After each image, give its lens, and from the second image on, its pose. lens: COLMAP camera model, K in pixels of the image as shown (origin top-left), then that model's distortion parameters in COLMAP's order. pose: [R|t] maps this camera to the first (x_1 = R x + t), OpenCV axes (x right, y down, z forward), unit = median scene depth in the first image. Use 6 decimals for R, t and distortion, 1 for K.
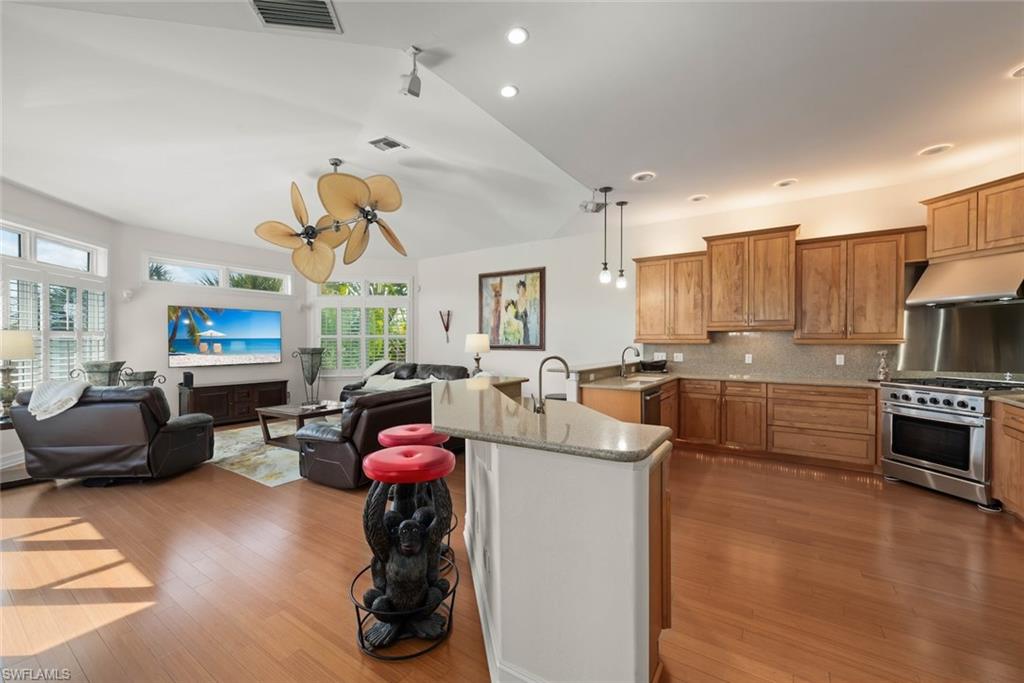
lens RADIAL K [[409.5, 0, 512.0], [0, 409.5, 341.5], [0, 0, 1]] dist [0.002701, 0.000125]
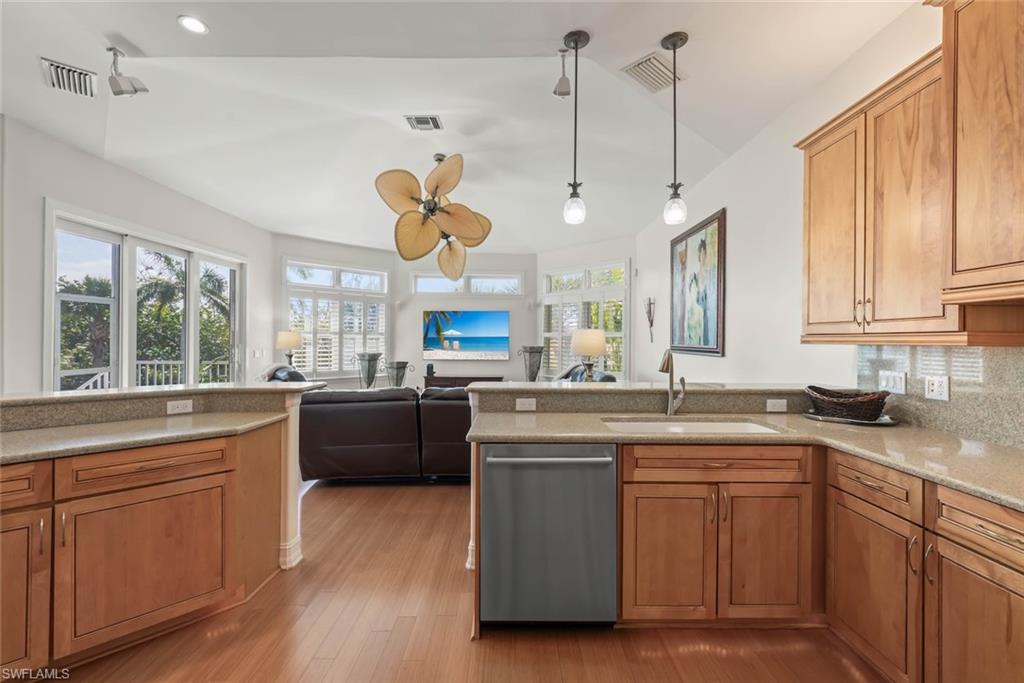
lens RADIAL K [[445.1, 0, 513.3], [0, 445.1, 339.5], [0, 0, 1]] dist [0.000059, -0.000301]
pose [[0.558458, 0.001313, -0.829532, 0.589547], [-0.005520, 0.999982, -0.002133, 0.002377], [0.829515, 0.005770, 0.558455, 0.576922]]
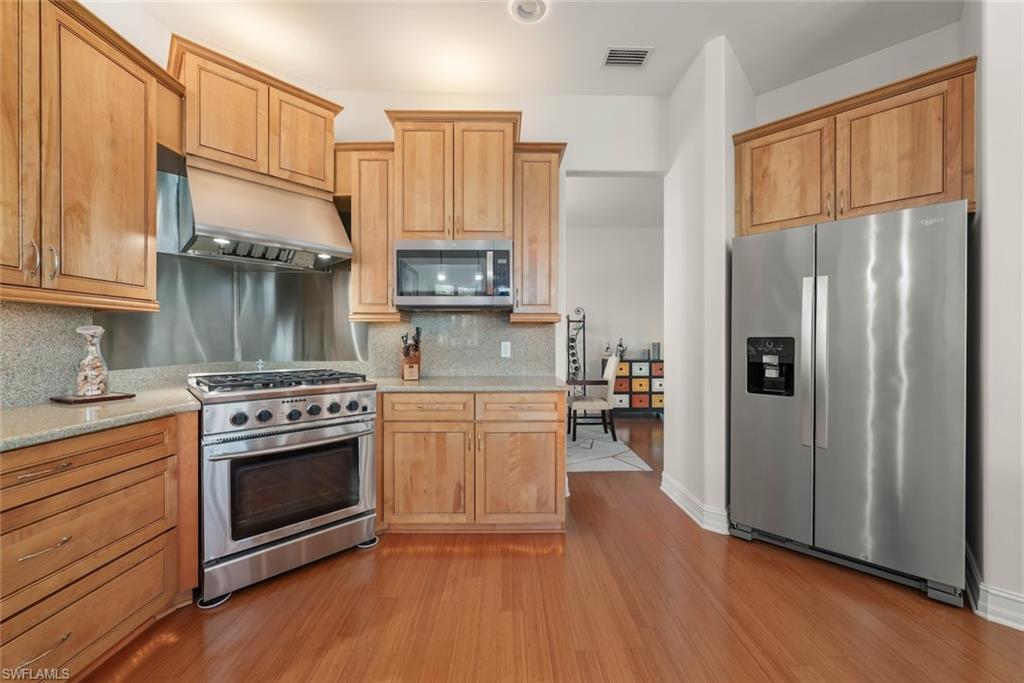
lens RADIAL K [[385.3, 0, 512.4], [0, 385.3, 342.5], [0, 0, 1]] dist [0.000910, 0.000082]
pose [[-0.568276, -0.003292, 0.822832, 0.299647], [0.001619, 0.999986, 0.005120, 0.032963], [-0.822837, 0.004242, -0.568262, 0.769109]]
